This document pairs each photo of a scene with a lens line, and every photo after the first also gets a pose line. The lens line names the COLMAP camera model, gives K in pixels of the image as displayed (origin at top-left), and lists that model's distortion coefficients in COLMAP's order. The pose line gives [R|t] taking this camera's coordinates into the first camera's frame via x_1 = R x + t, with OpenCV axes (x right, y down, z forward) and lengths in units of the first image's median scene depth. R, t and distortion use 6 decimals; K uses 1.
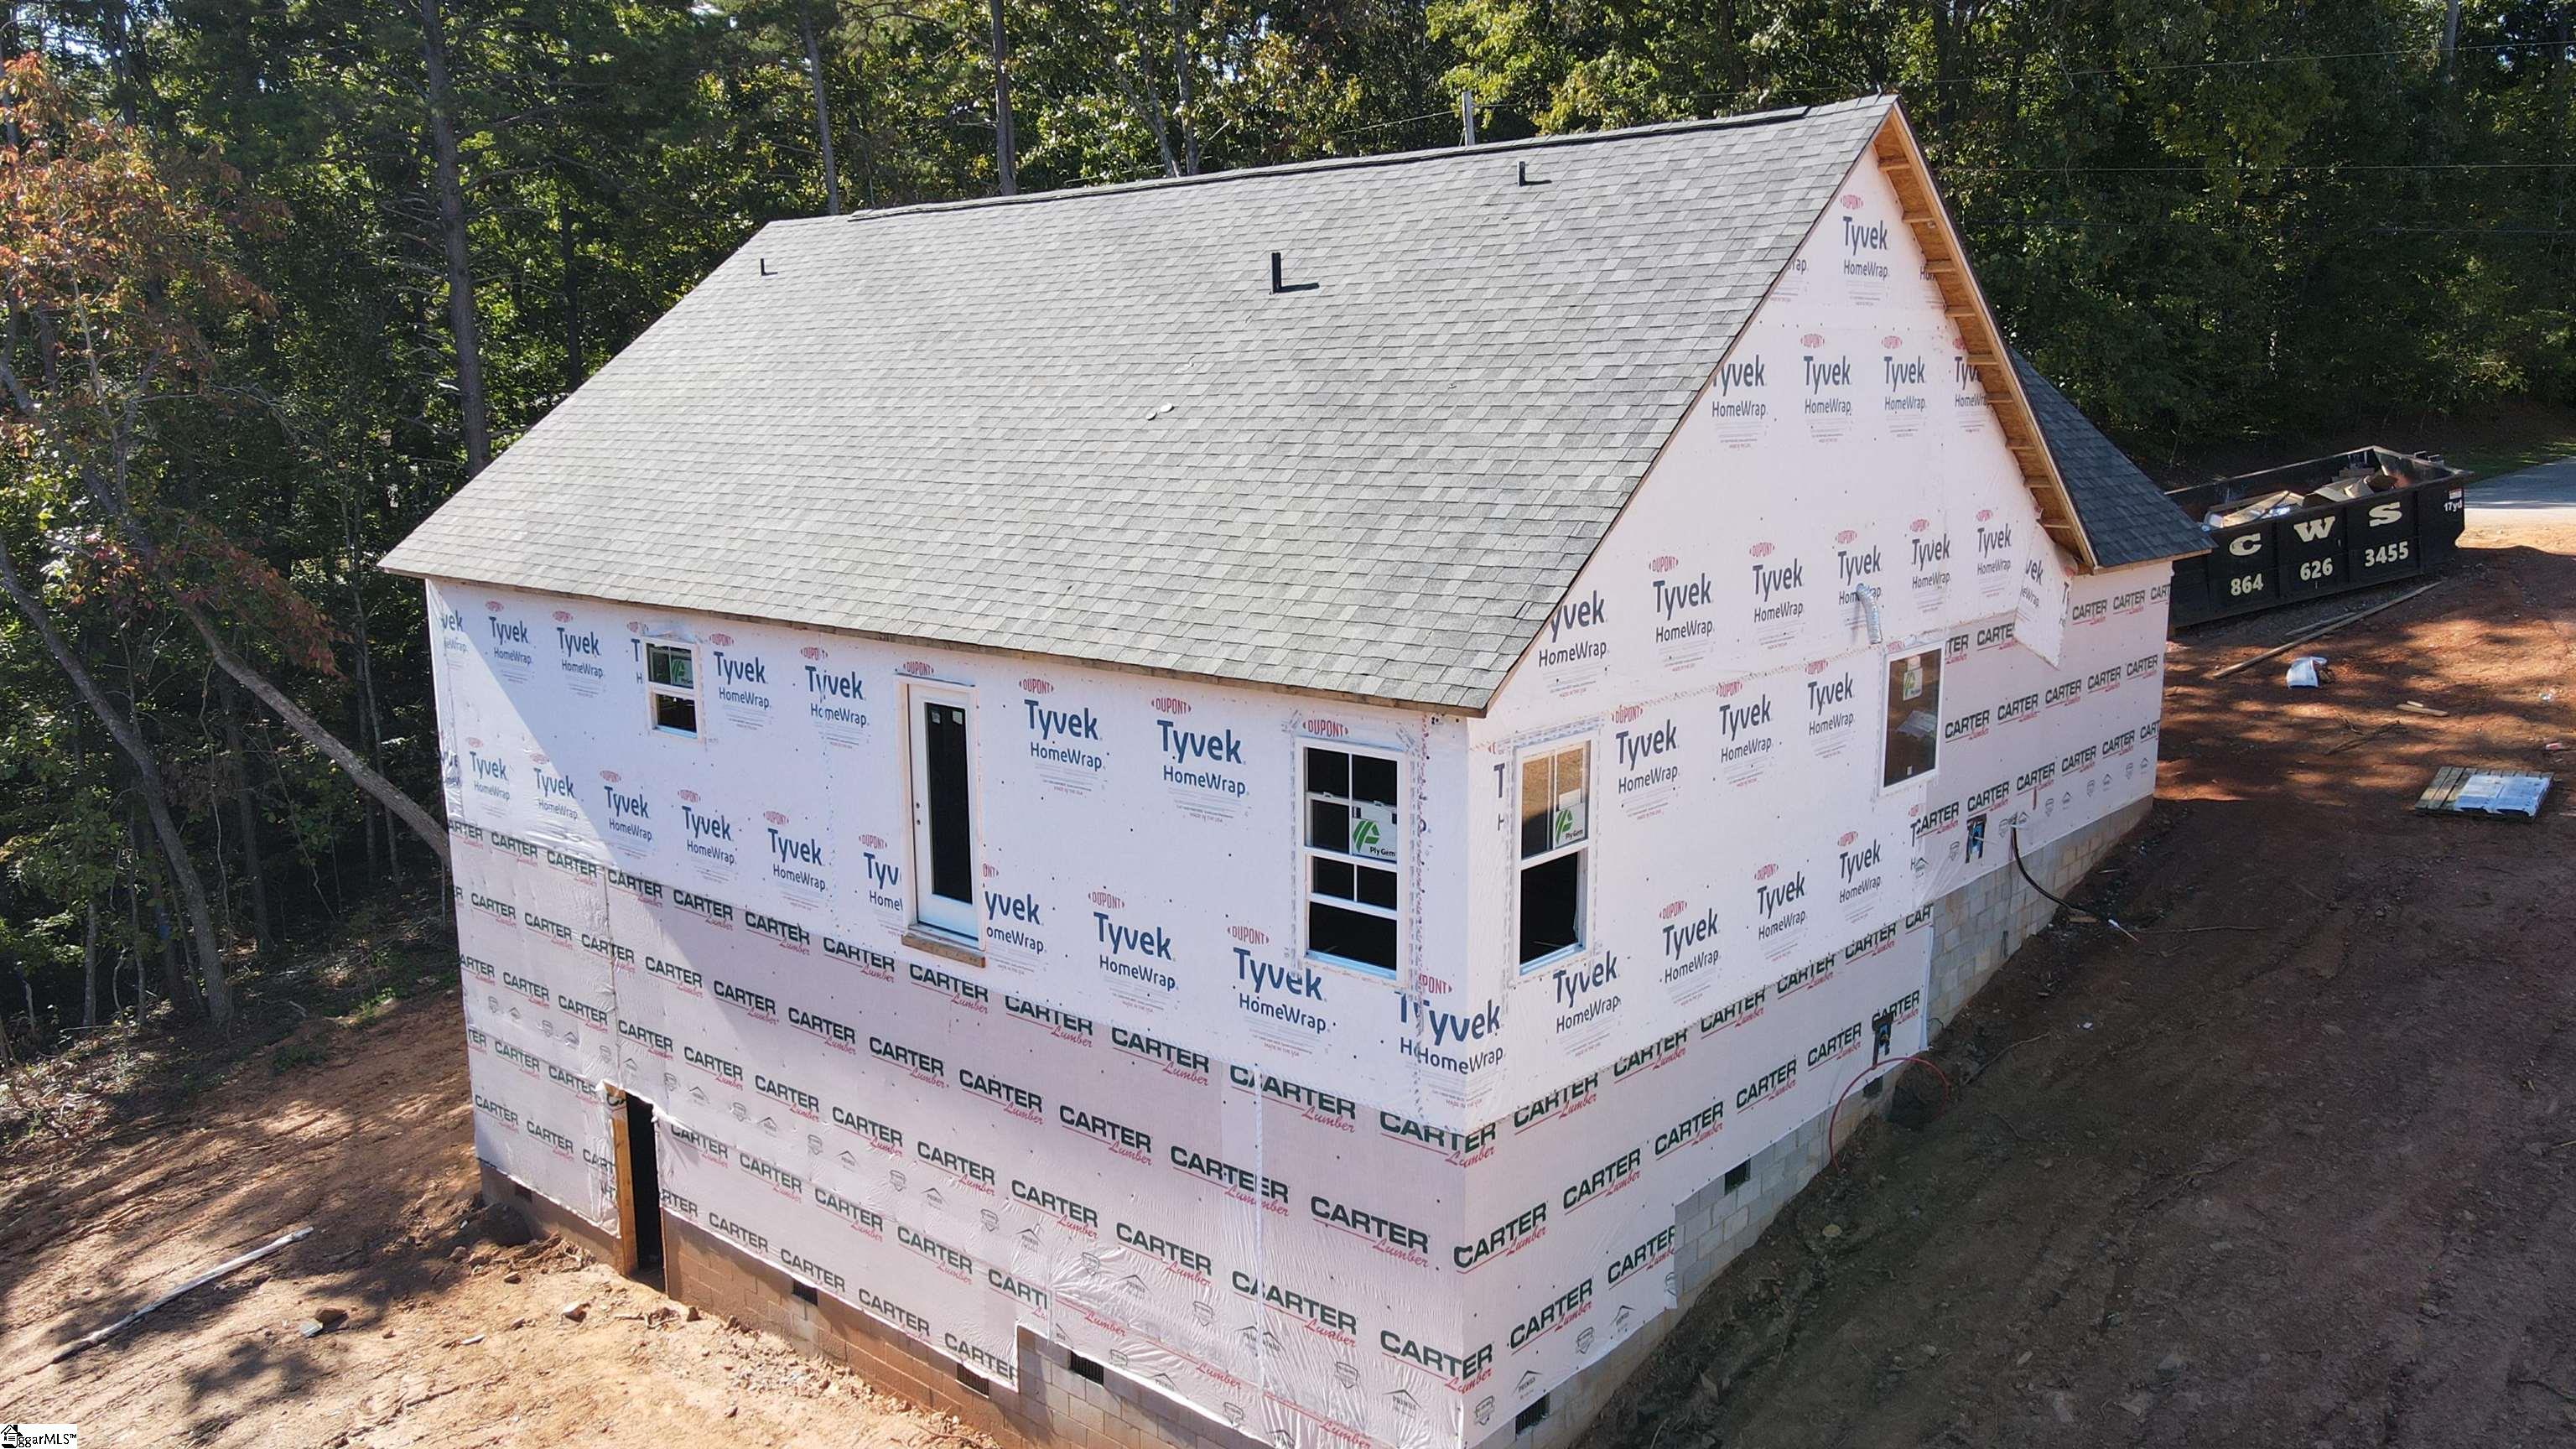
lens RADIAL K [[1893.1, 0, 1287.2], [0, 1893.1, 736.6], [0, 0, 1]] dist [0.000394, 0.039570]
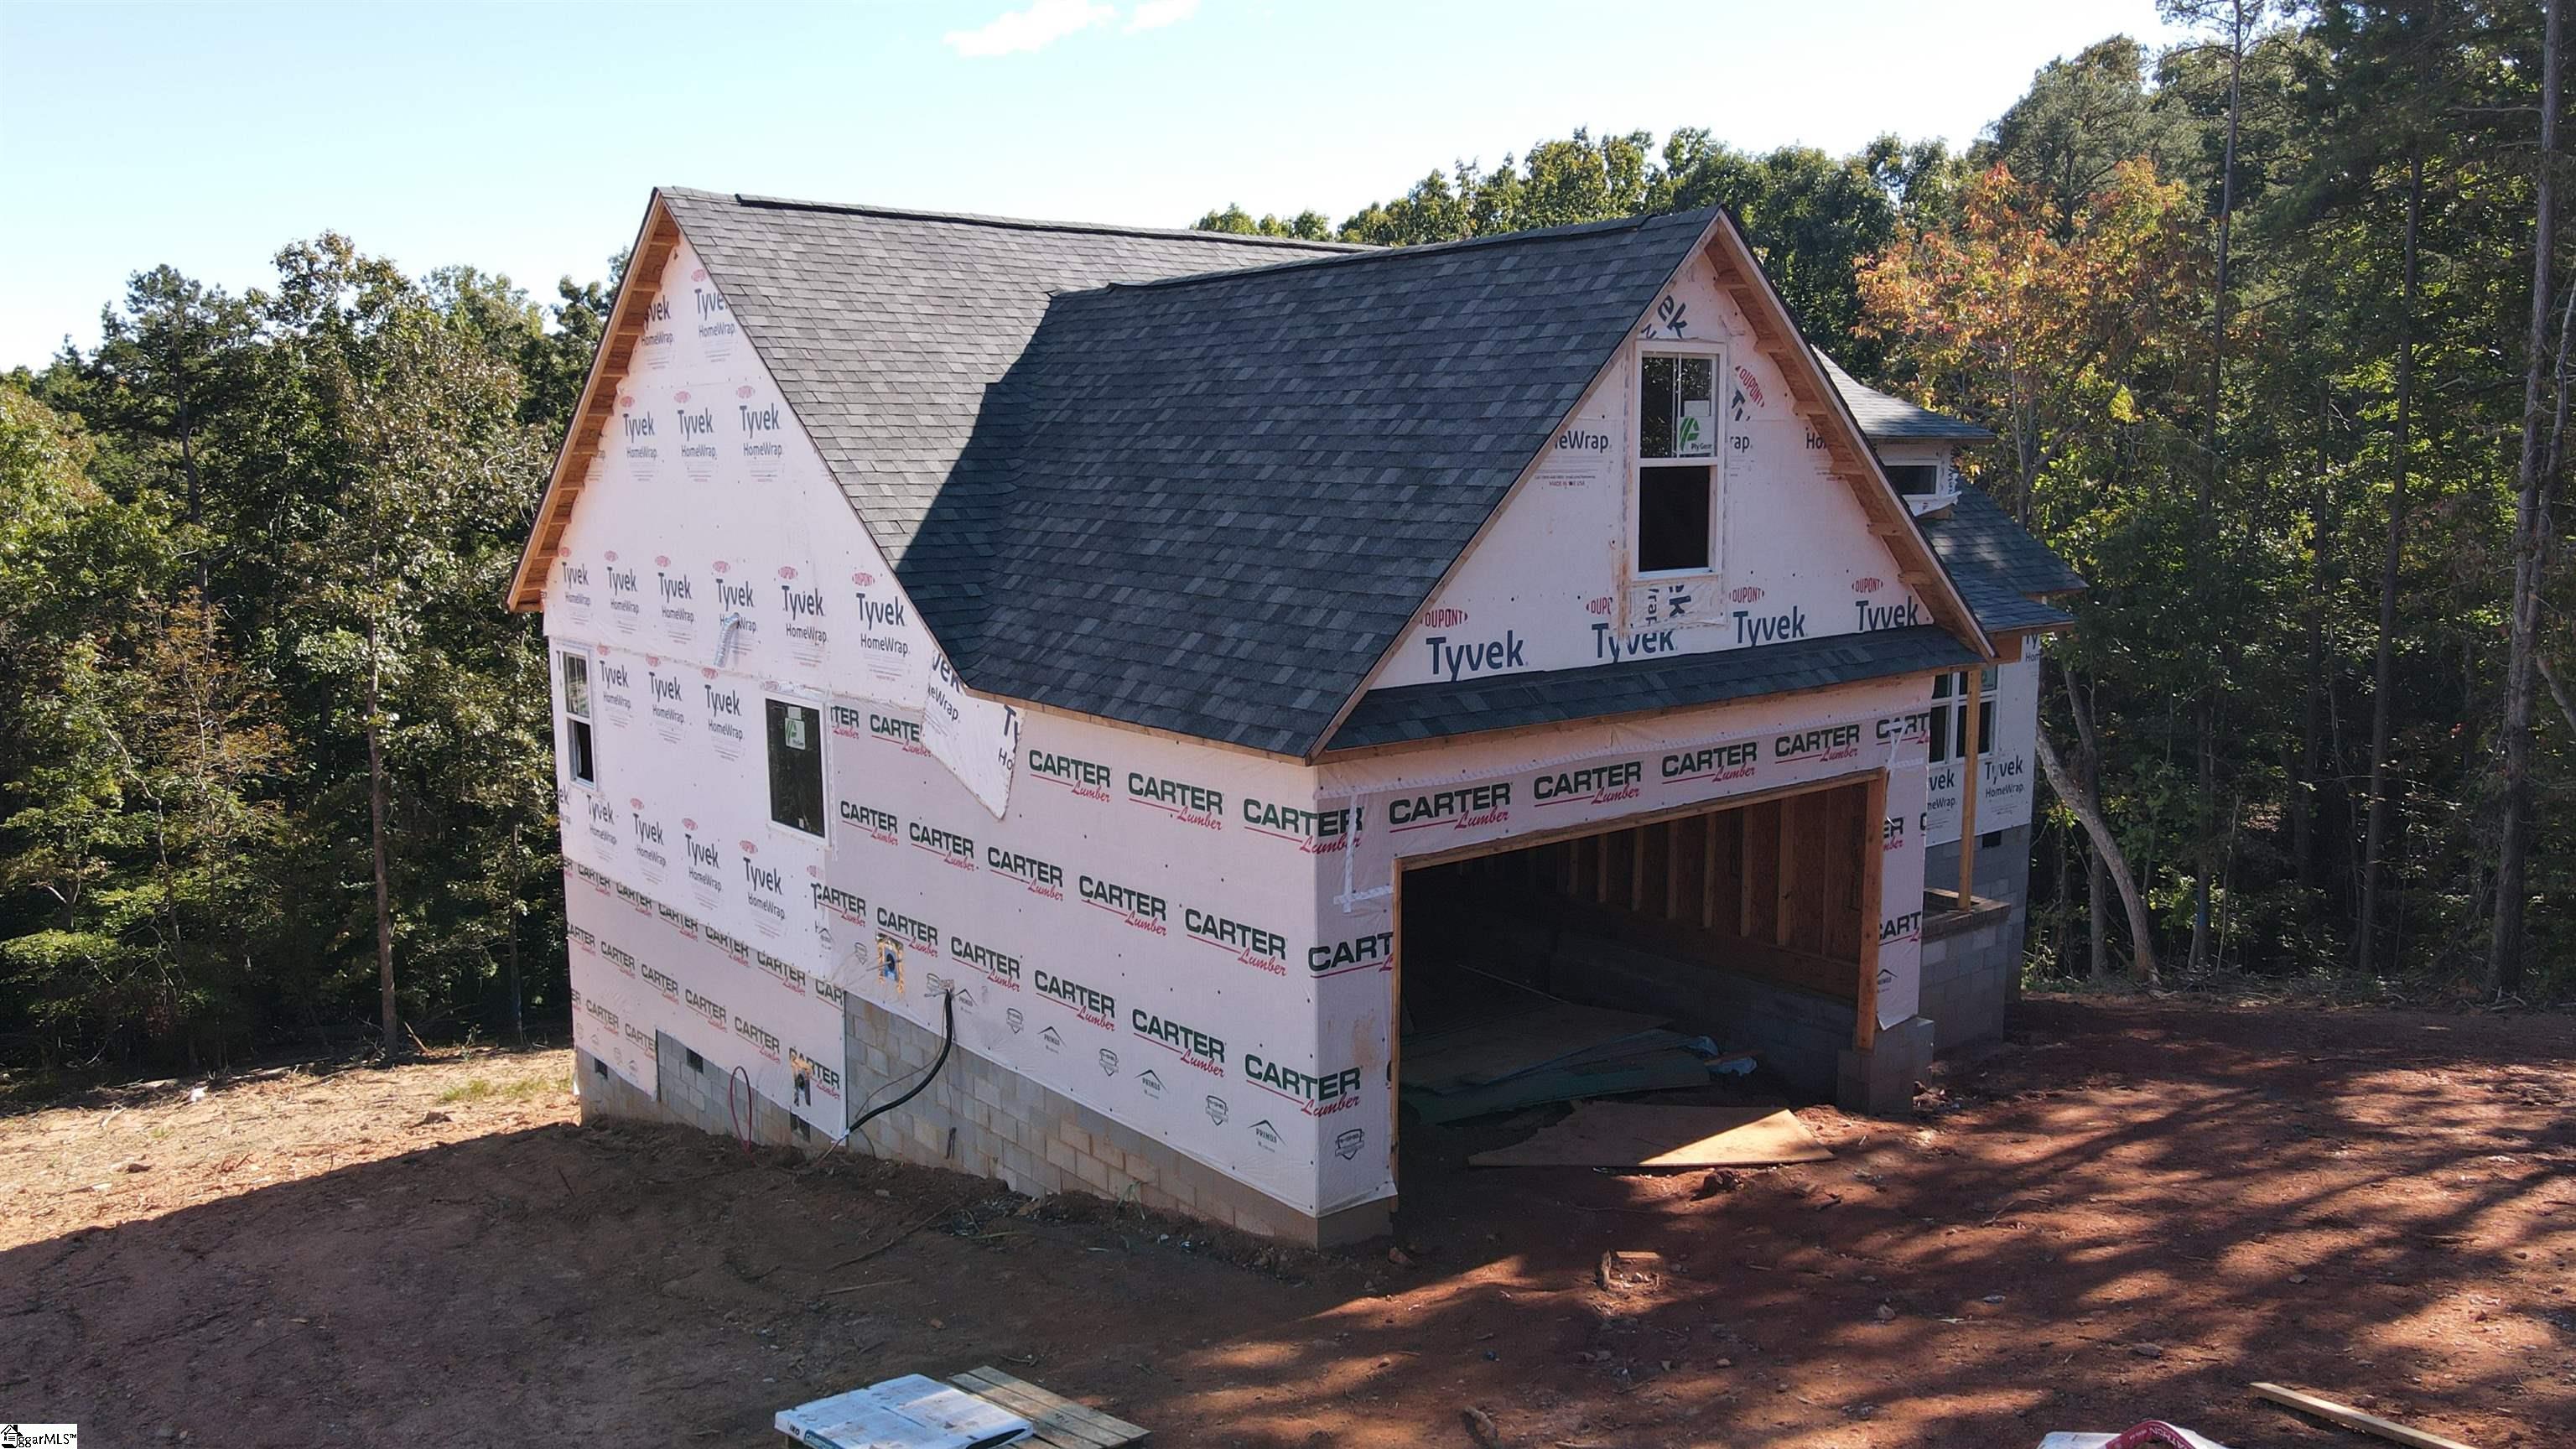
lens RADIAL K [[1893.1, 0, 1284.8], [0, 1893.1, 721.2], [0, 0, 1]] dist [0.000394, 0.039570]
pose [[-0.174548, 0.150606, -0.973063, 1.277073], [-0.164203, 0.969943, 0.179578, -0.259551], [0.970861, 0.191125, -0.144572, 1.426821]]
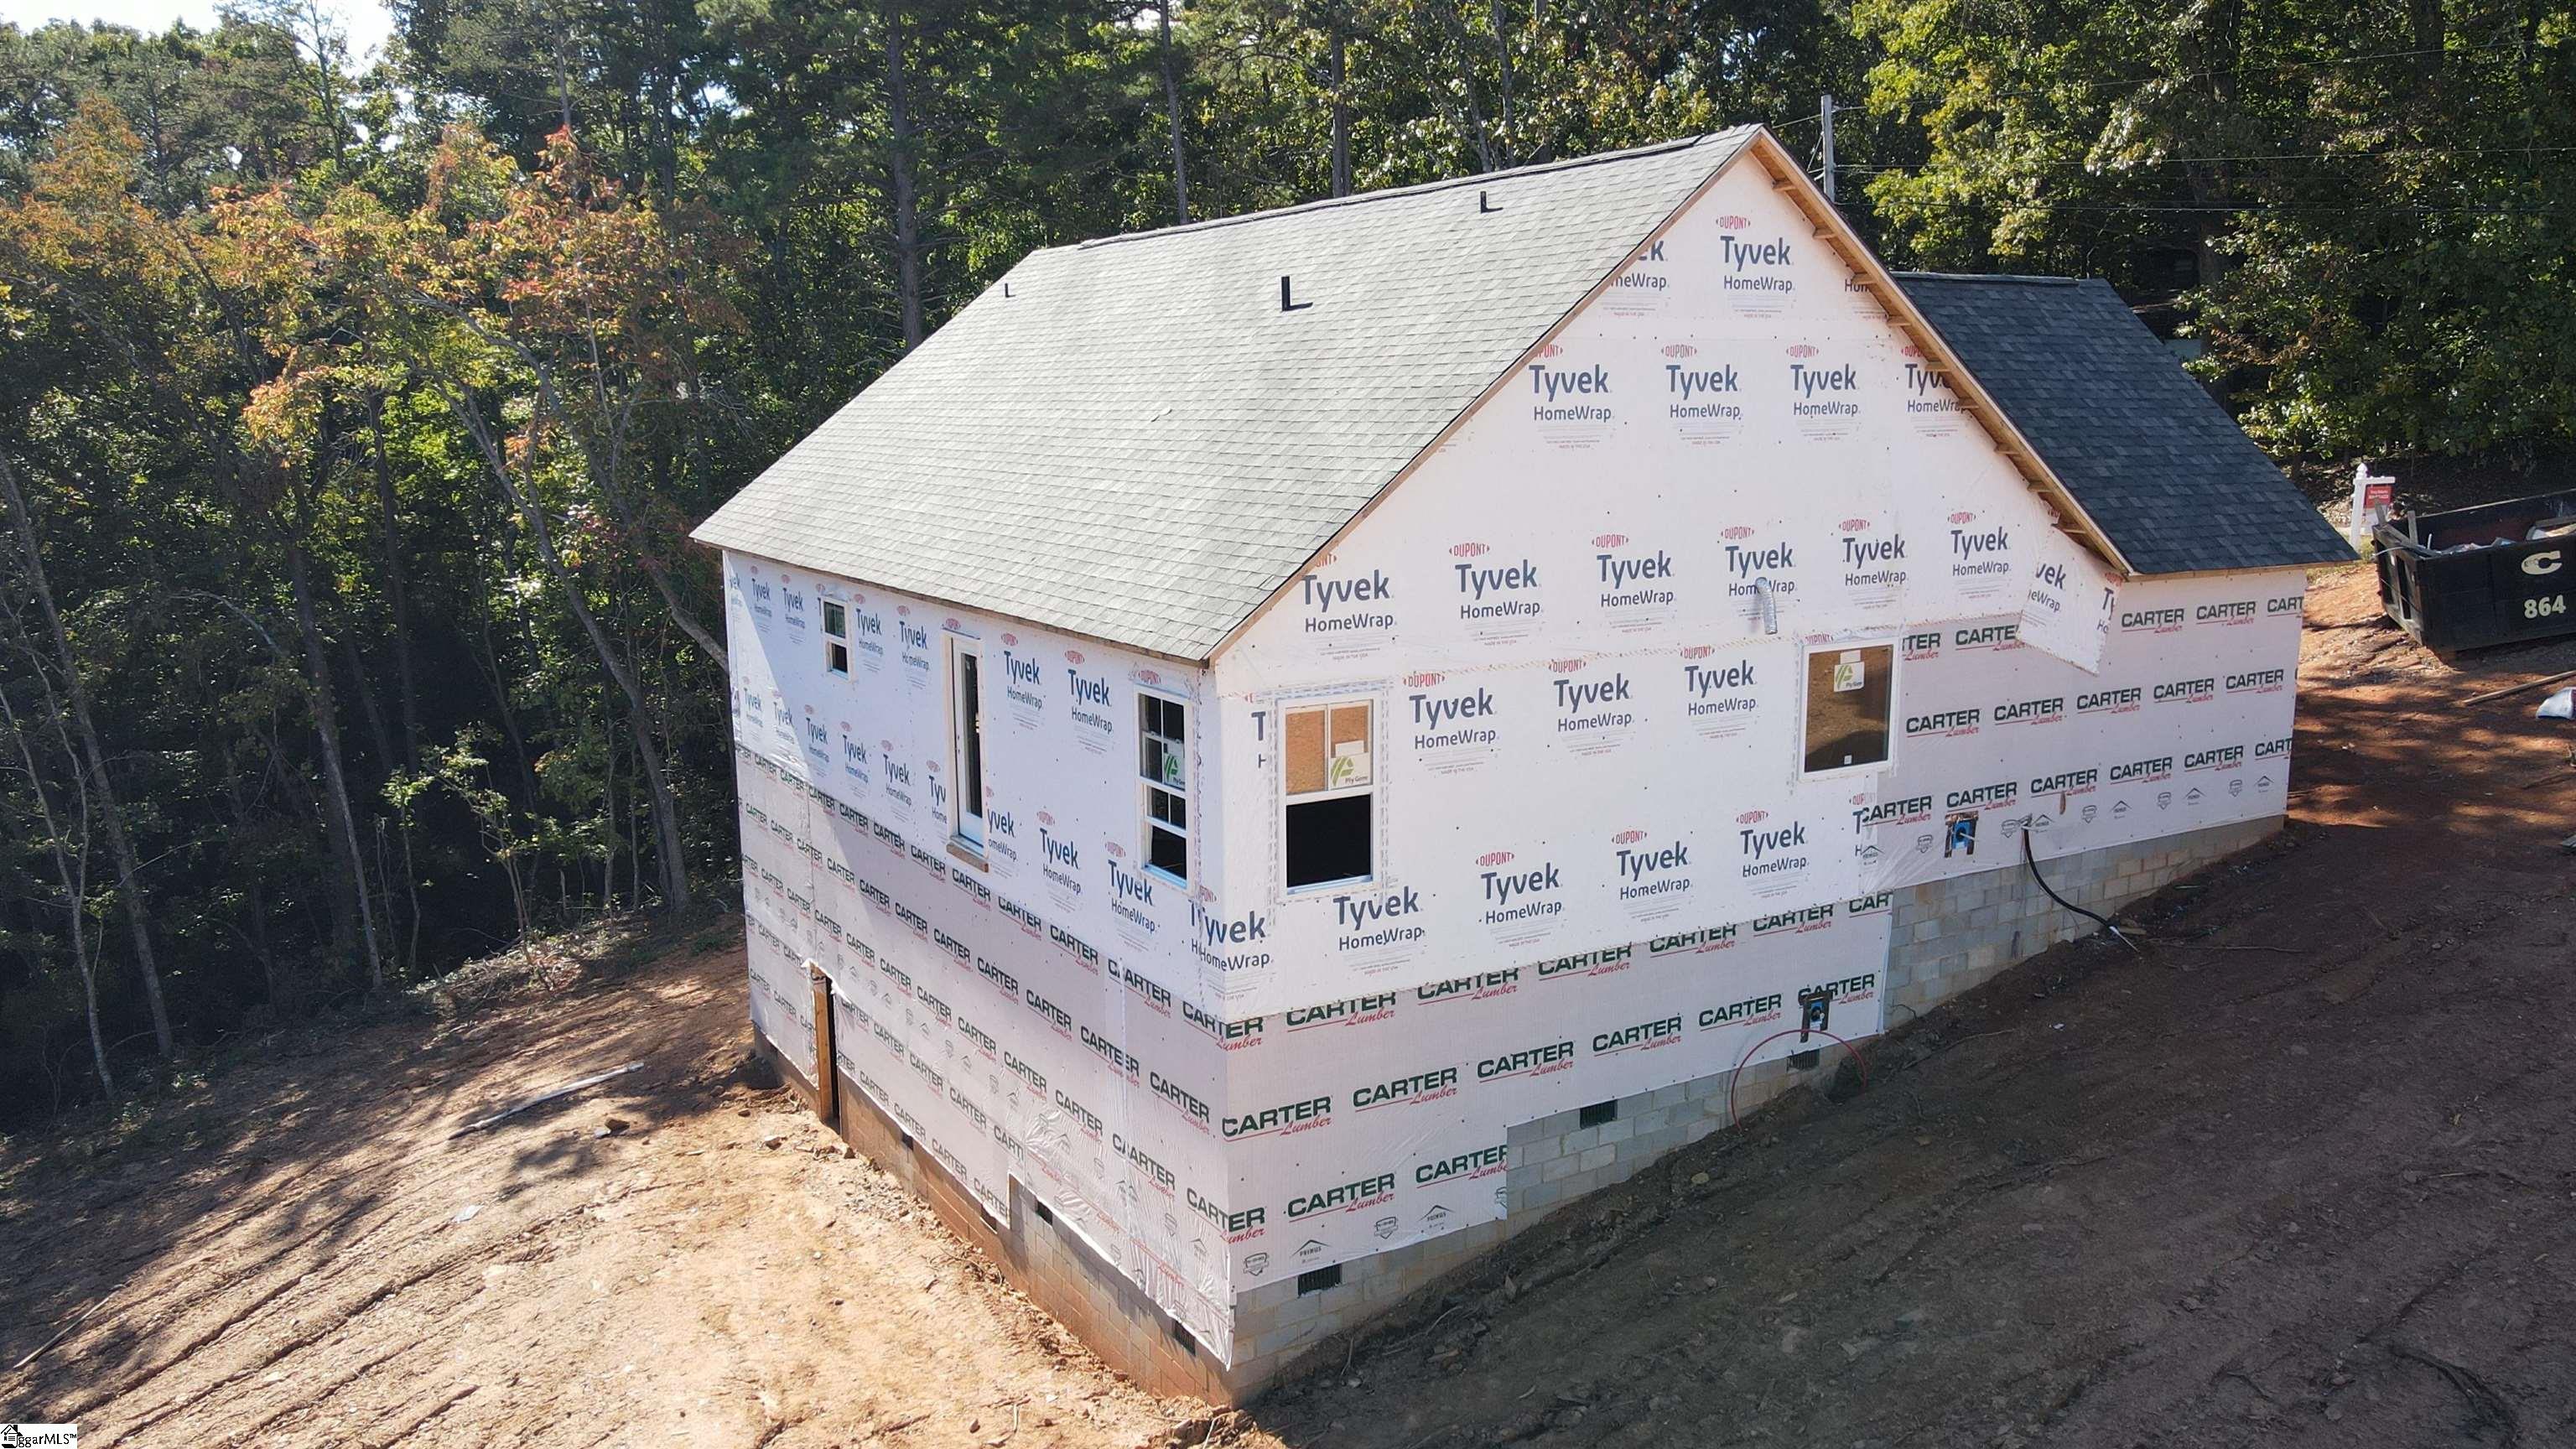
lens RADIAL K [[1893.1, 0, 1286.5], [0, 1893.1, 738.8], [0, 0, 1]] dist [0.000394, 0.039570]
pose [[0.952303, 0.054209, -0.300299, 0.360184], [-0.054273, 0.998493, 0.008136, 0.015345], [0.300288, 0.008550, 0.953810, -0.094202]]
